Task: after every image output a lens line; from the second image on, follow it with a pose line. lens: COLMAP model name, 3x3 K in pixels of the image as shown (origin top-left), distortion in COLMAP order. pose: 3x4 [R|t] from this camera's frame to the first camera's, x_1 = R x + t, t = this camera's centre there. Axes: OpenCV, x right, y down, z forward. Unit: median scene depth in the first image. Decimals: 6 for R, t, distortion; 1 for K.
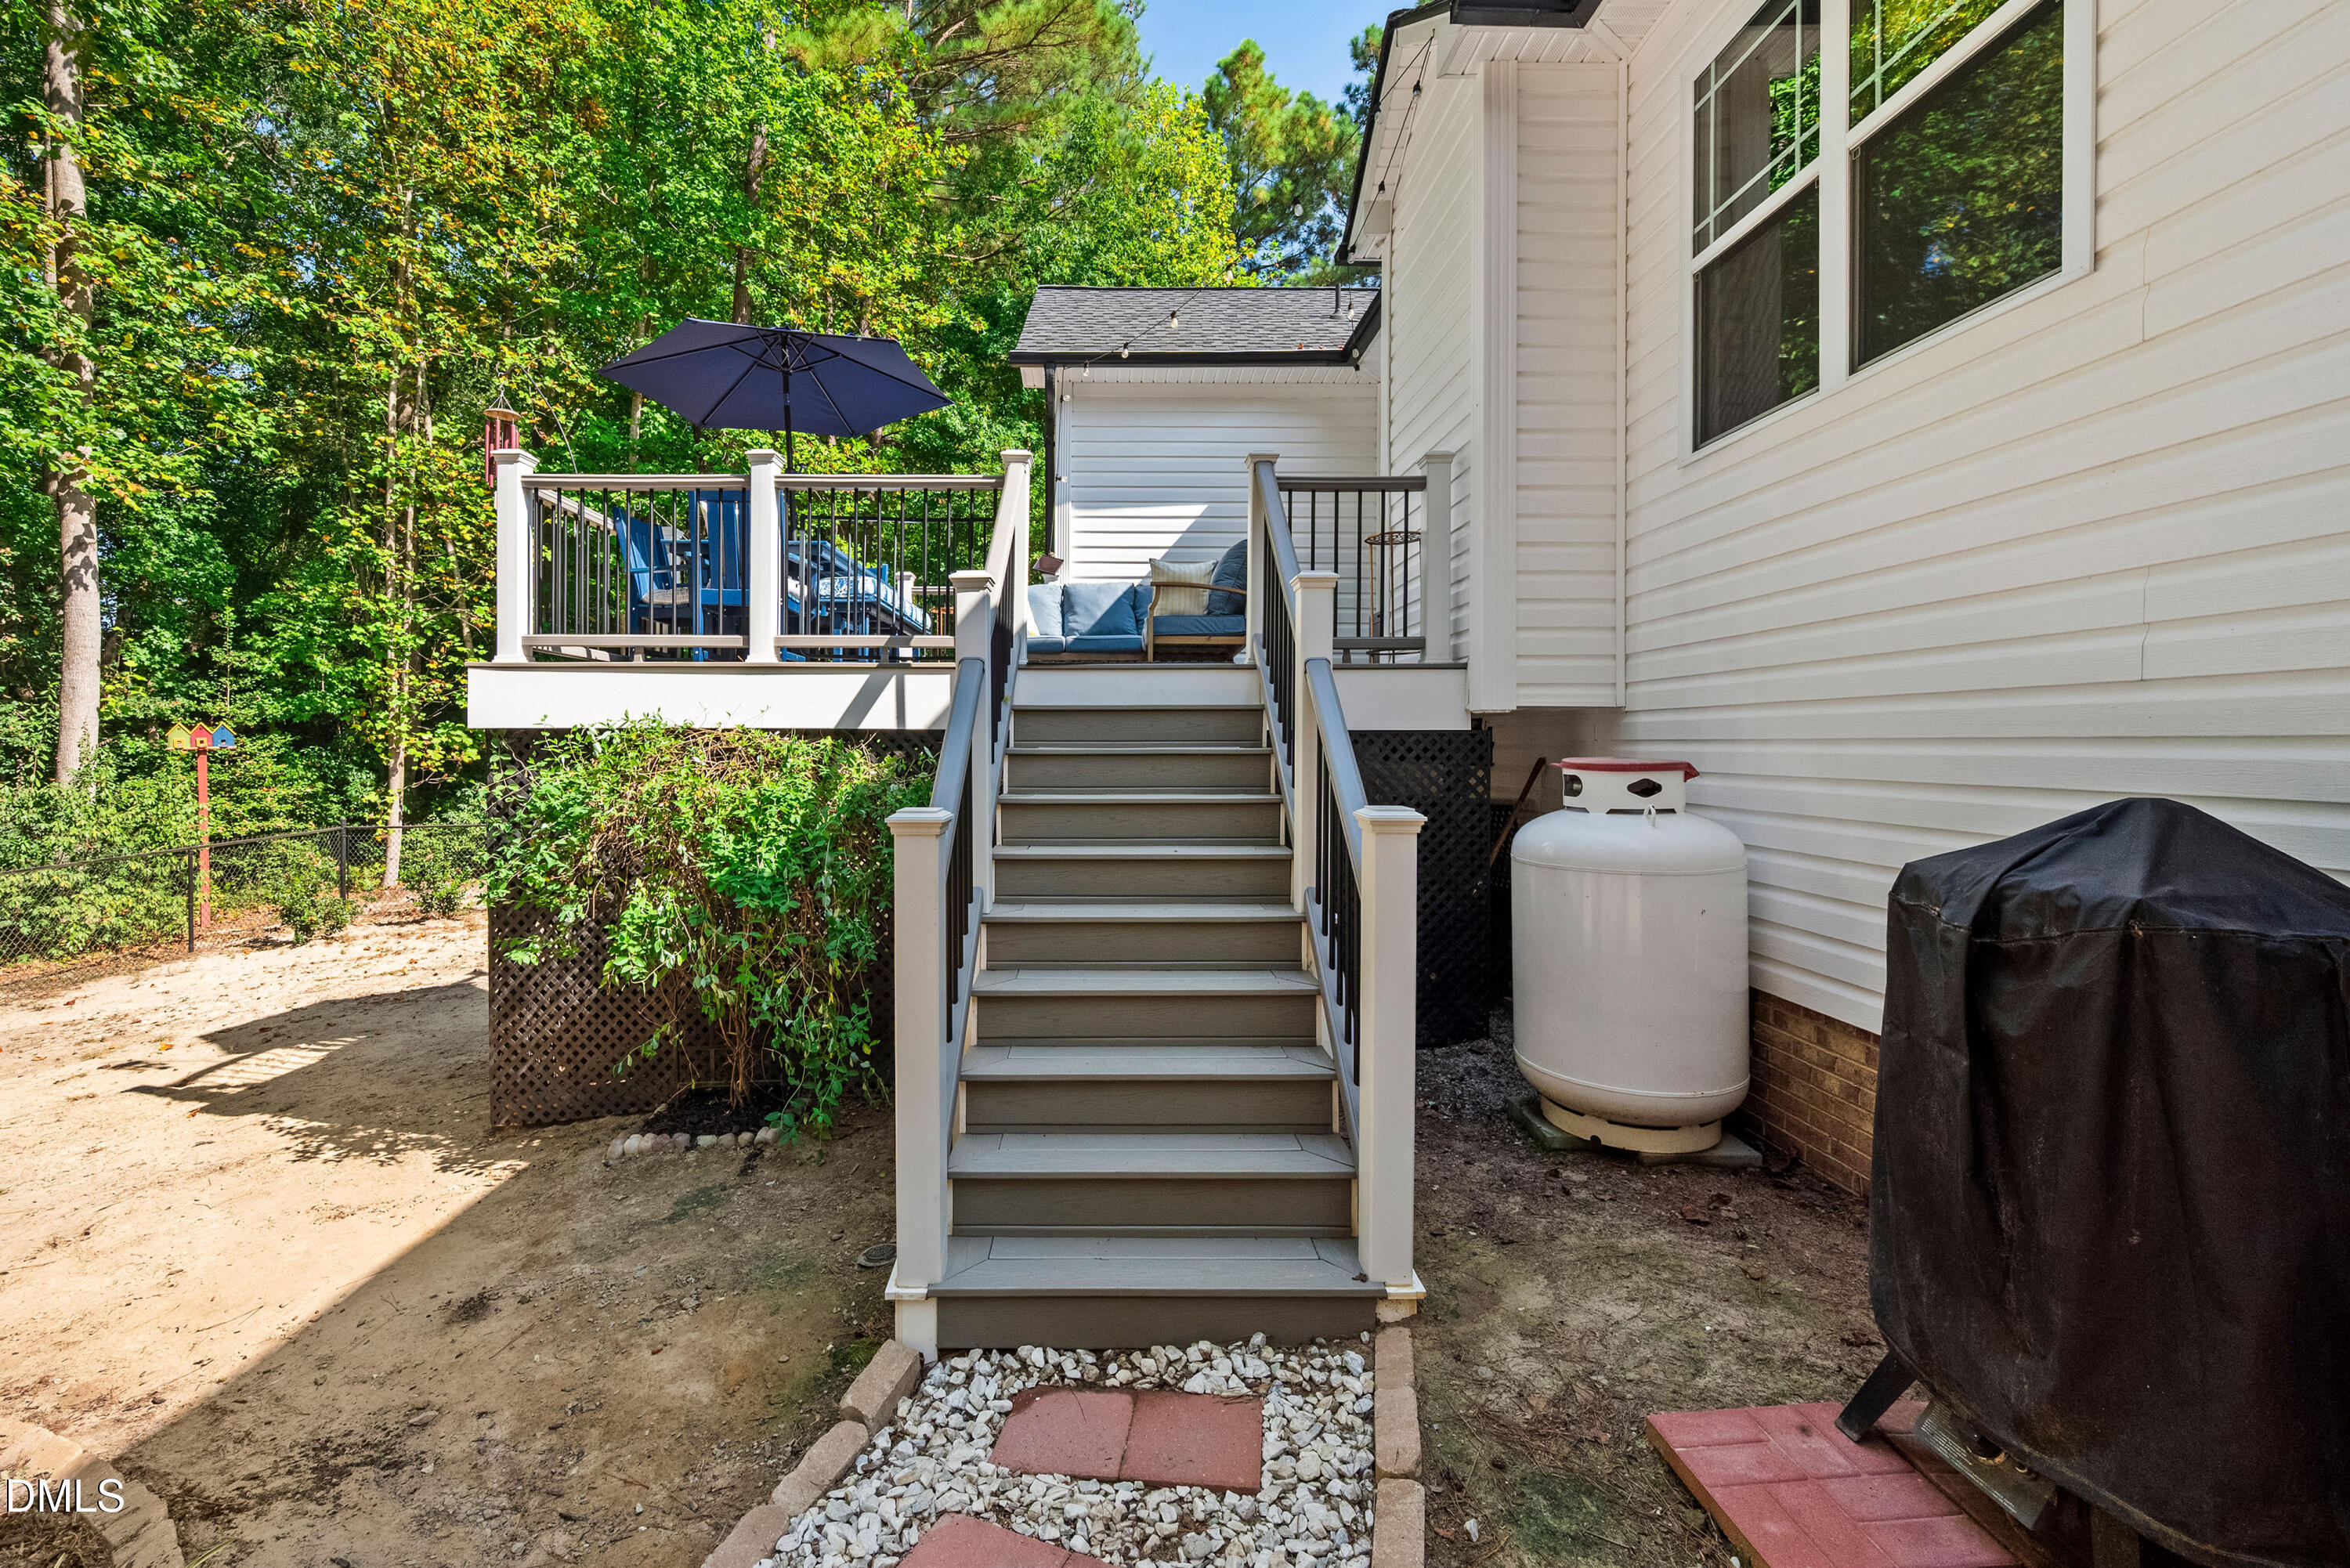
lens RADIAL K [[943.5, 0, 1111.8], [0, 943.5, 761.0], [0, 0, 1]] dist [-0.002080, -0.000987]
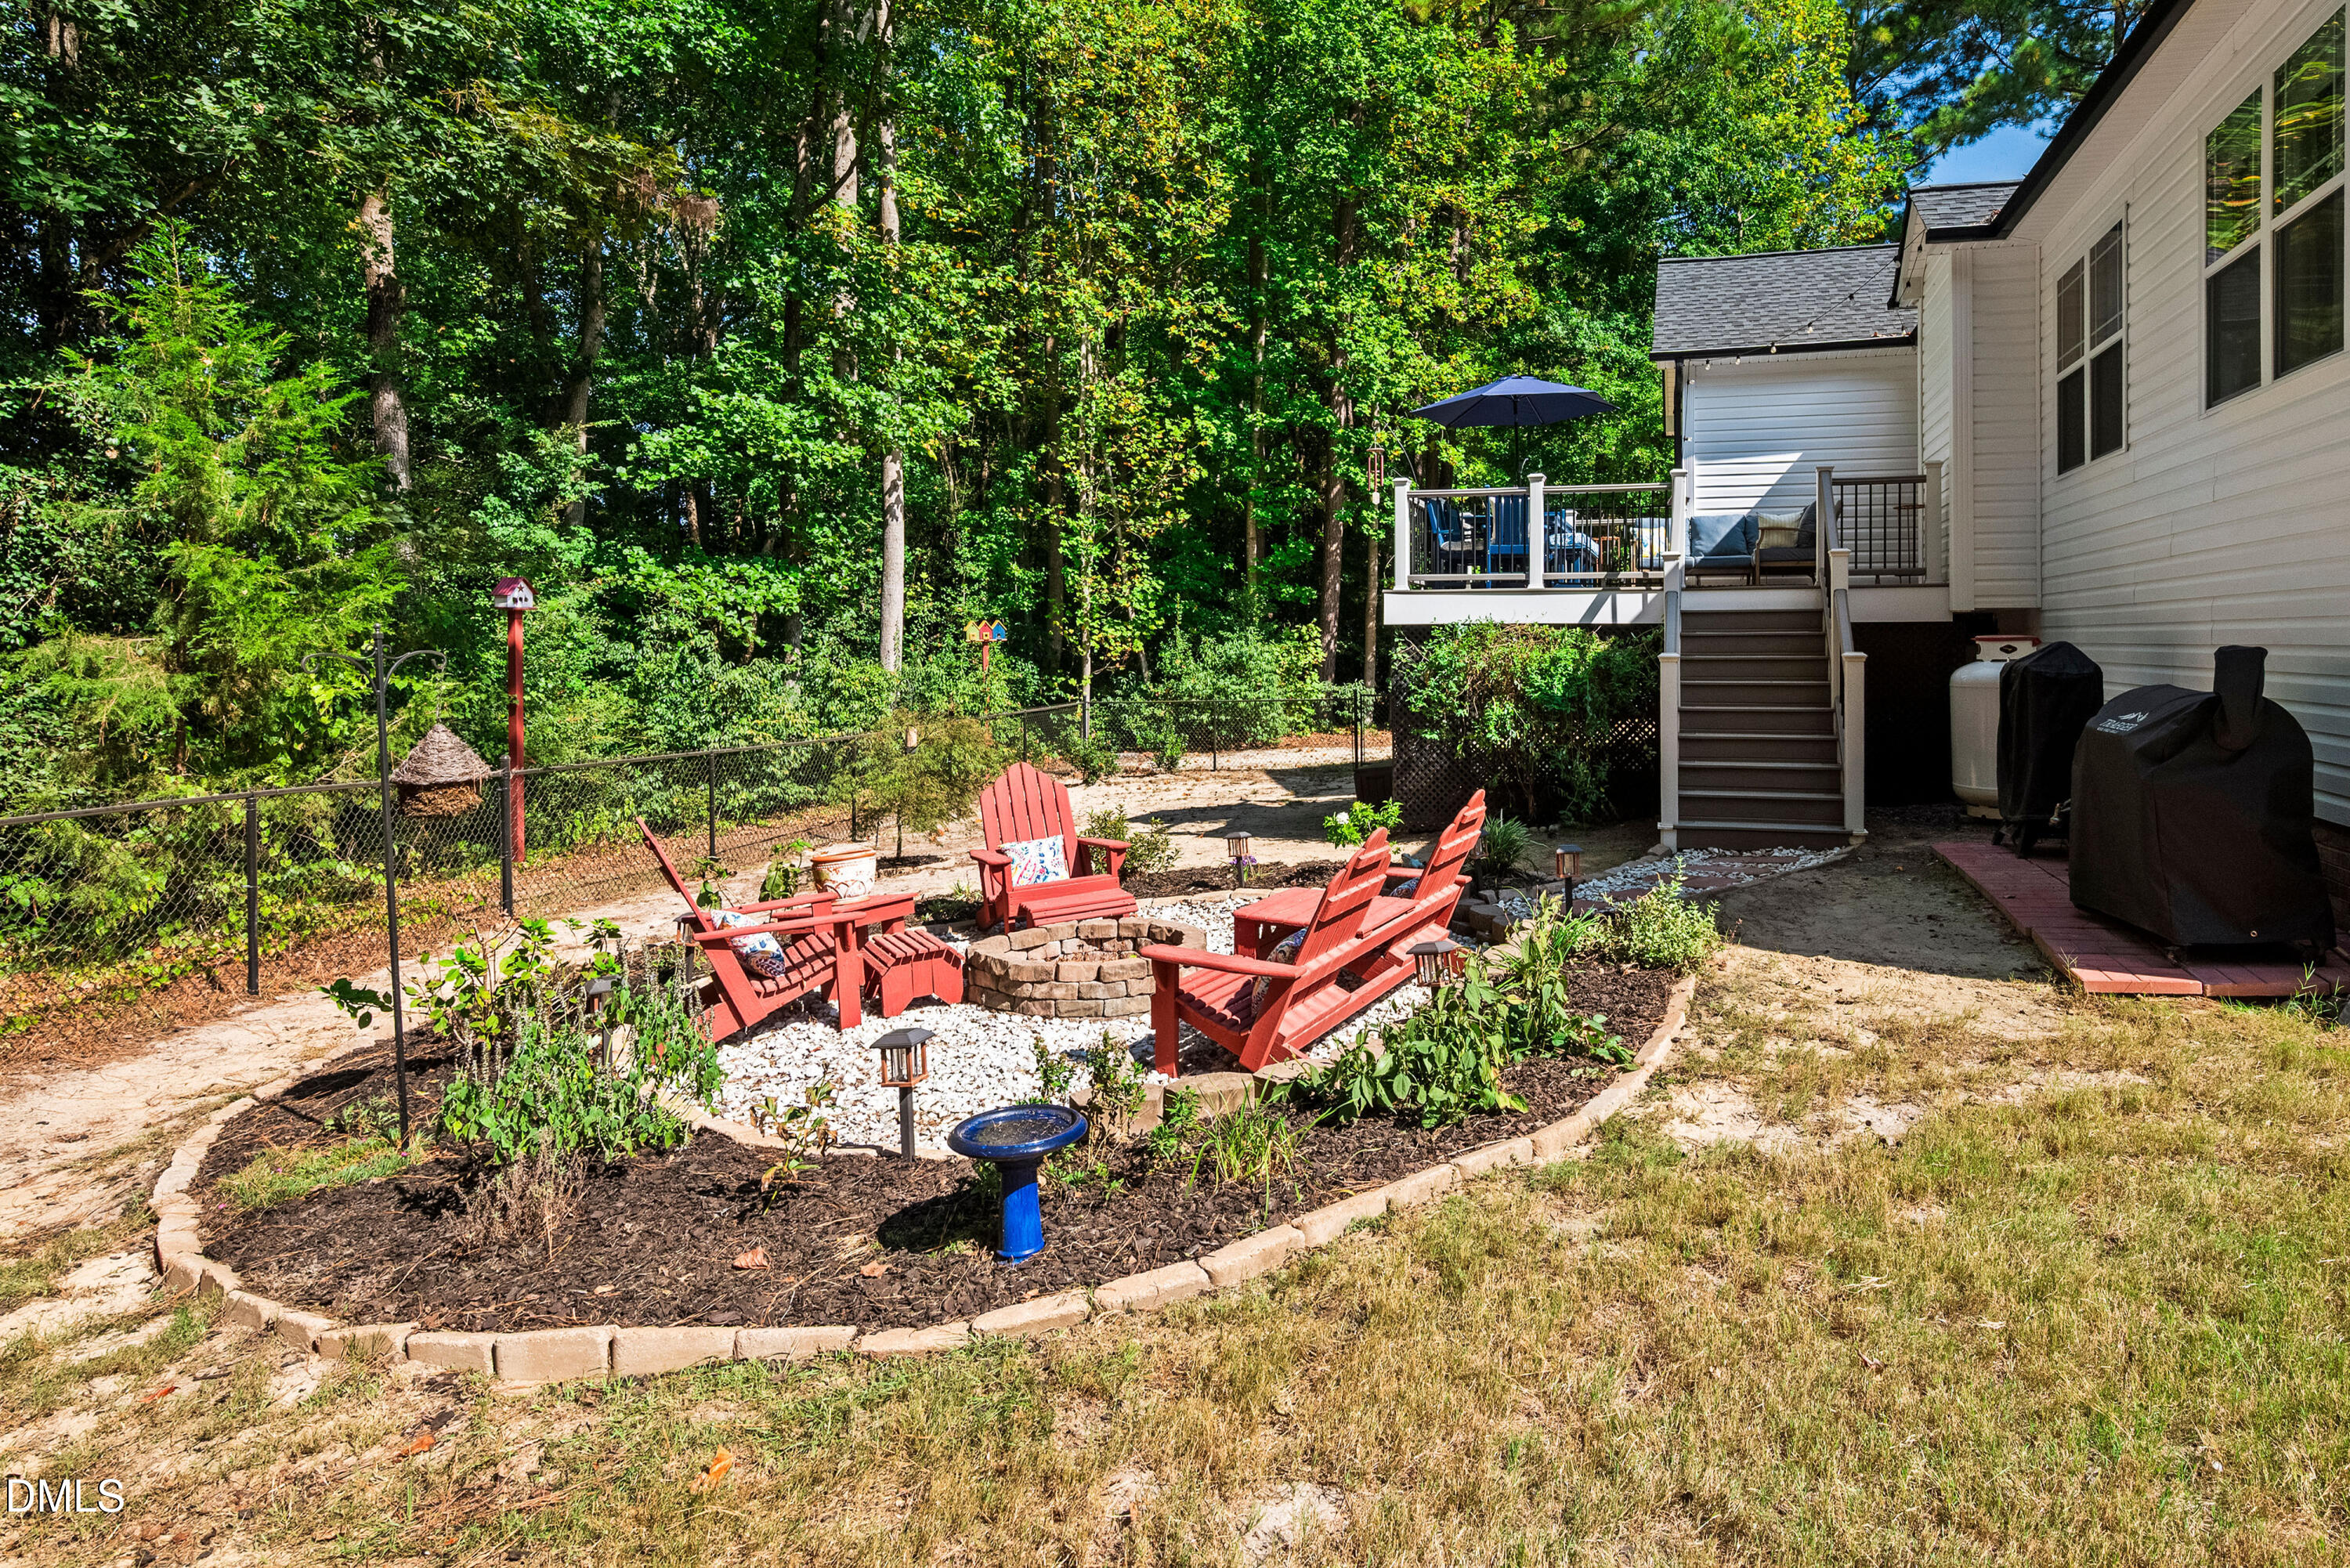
lens RADIAL K [[1247.9, 0, 1310.4], [0, 1247.9, 639.2], [0, 0, 1]] dist [-0.008843, 0.000126]
pose [[0.954789, -0.002838, -0.297270, -0.062780], [-0.002779, 0.999826, -0.018472, 0.041661], [0.297271, 0.018463, 0.954615, -1.426769]]
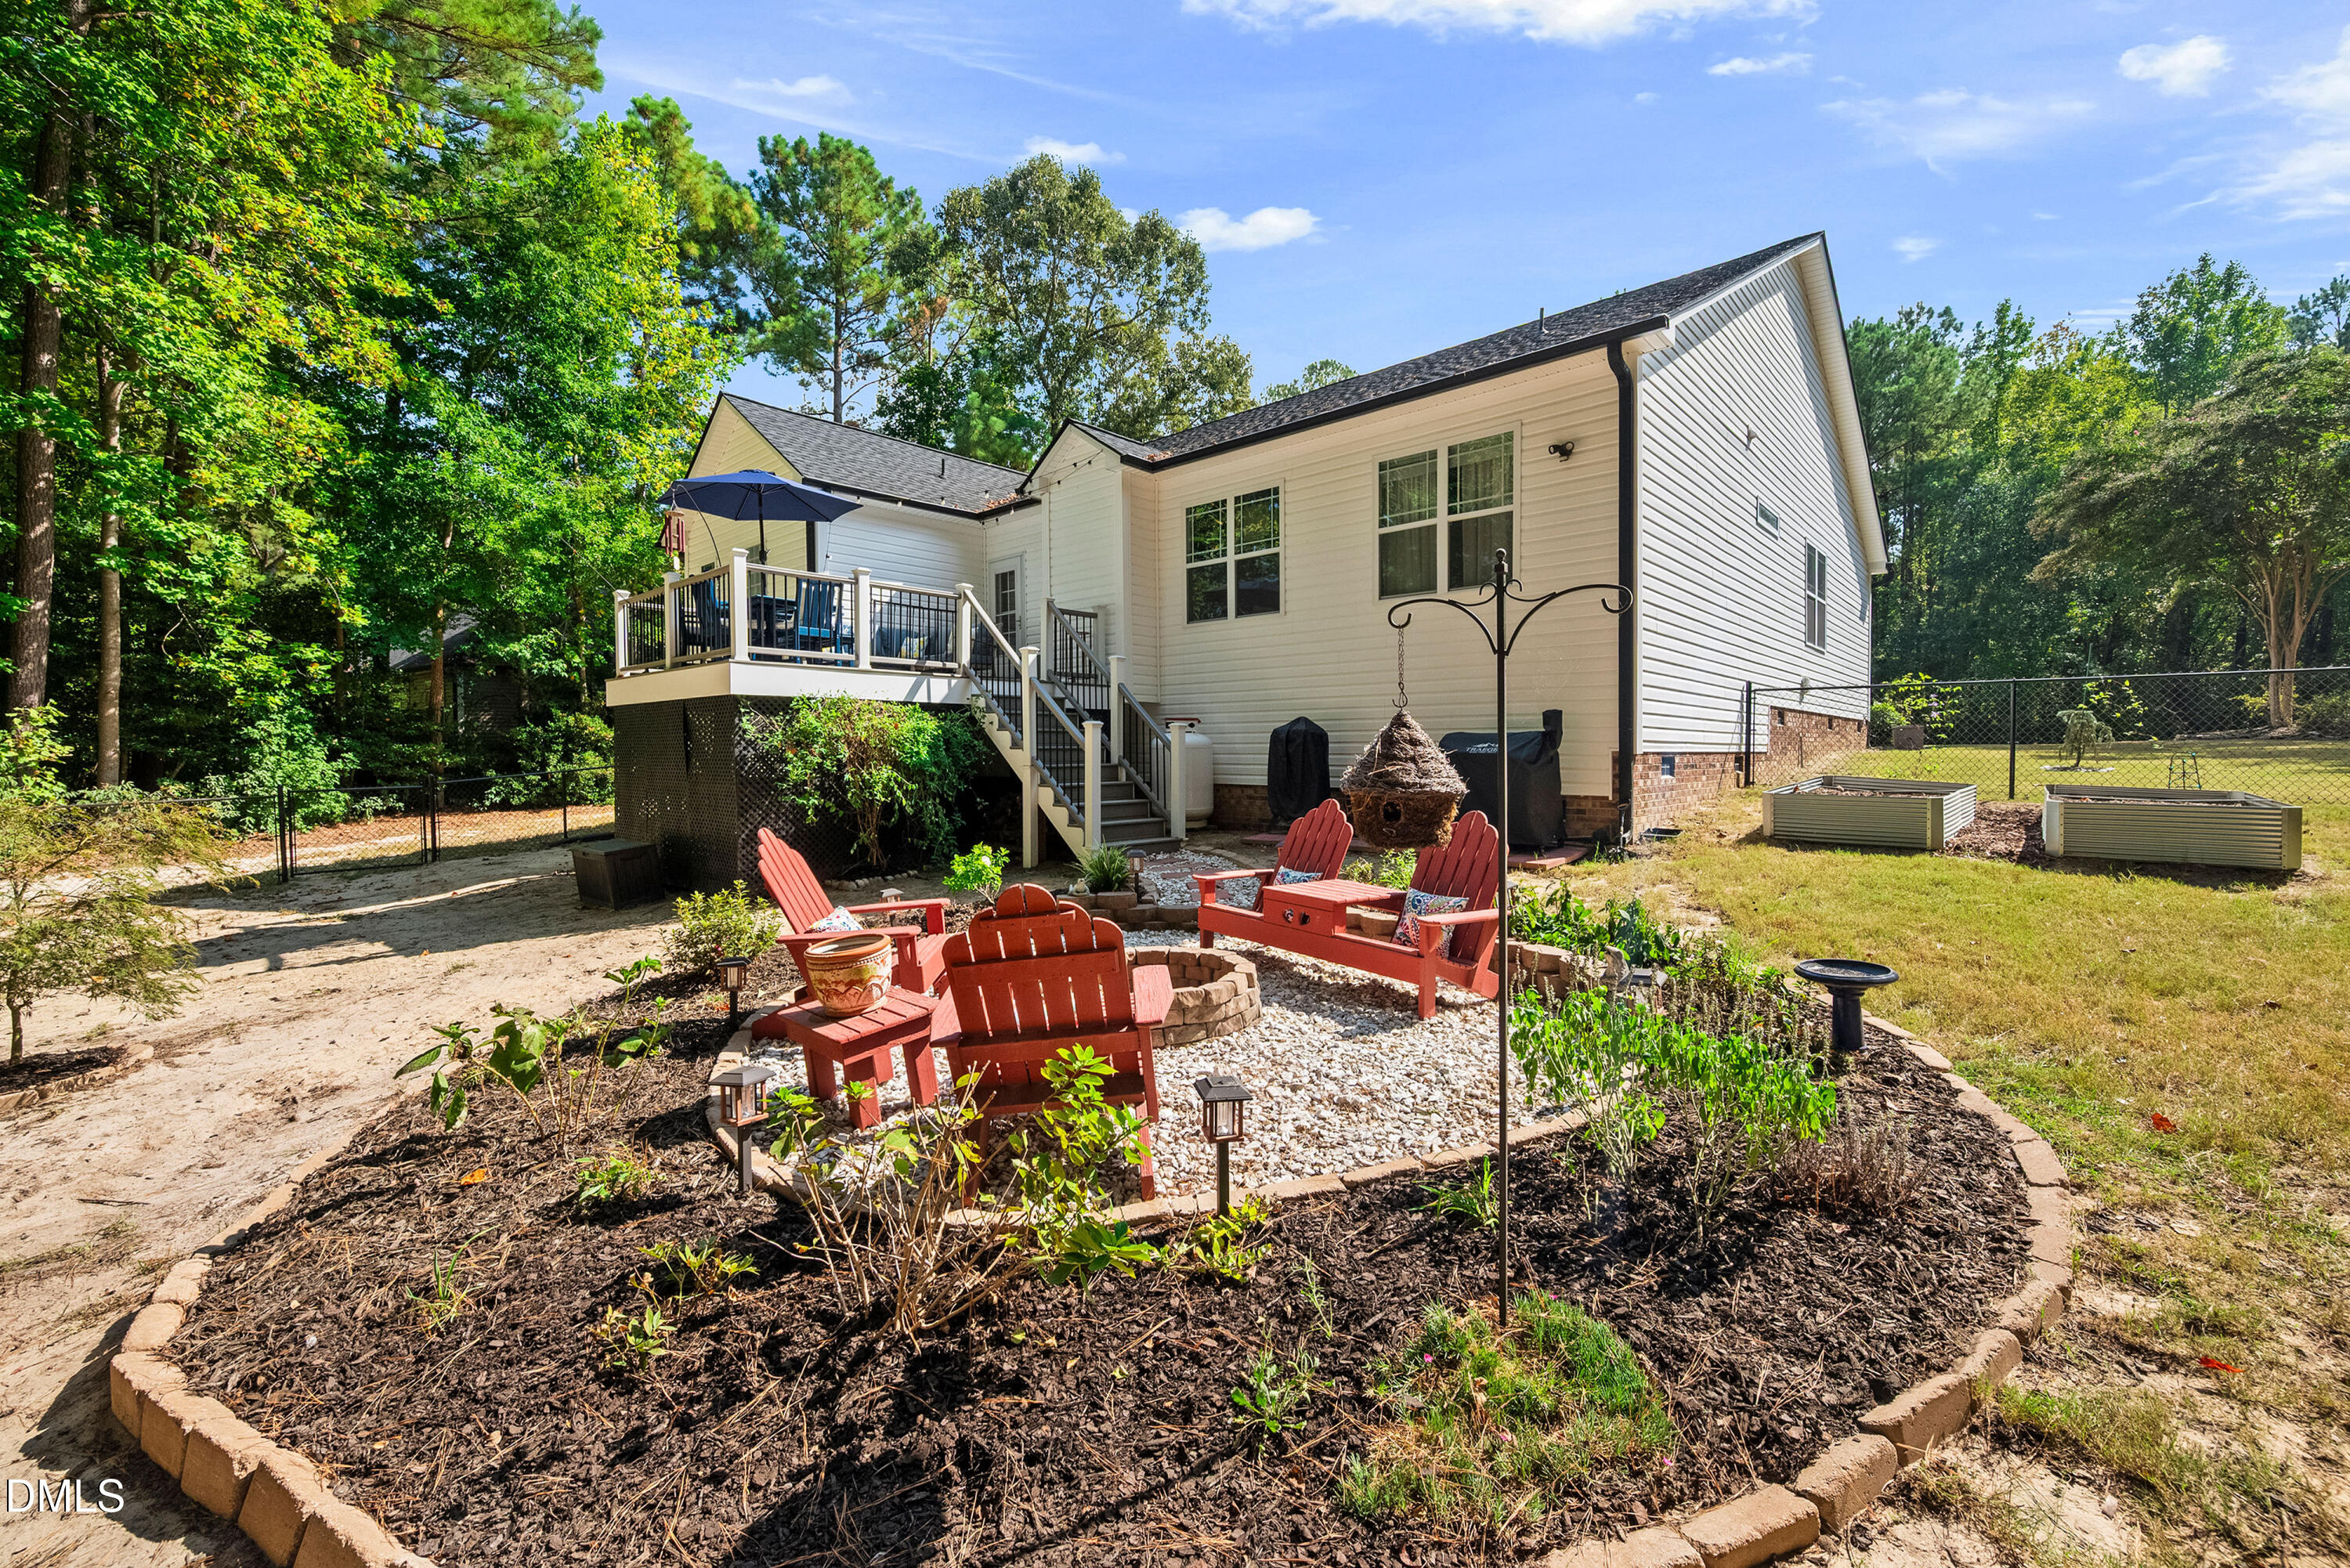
lens RADIAL K [[943.5, 0, 1160.8], [0, 943.5, 775.6], [0, 0, 1]] dist [-0.002080, -0.000987]
pose [[0.689616, -0.020696, 0.723879, -1.397644], [0.014426, 0.999786, 0.014840, 0.109617], [-0.724031, 0.000209, 0.689767, -0.904920]]
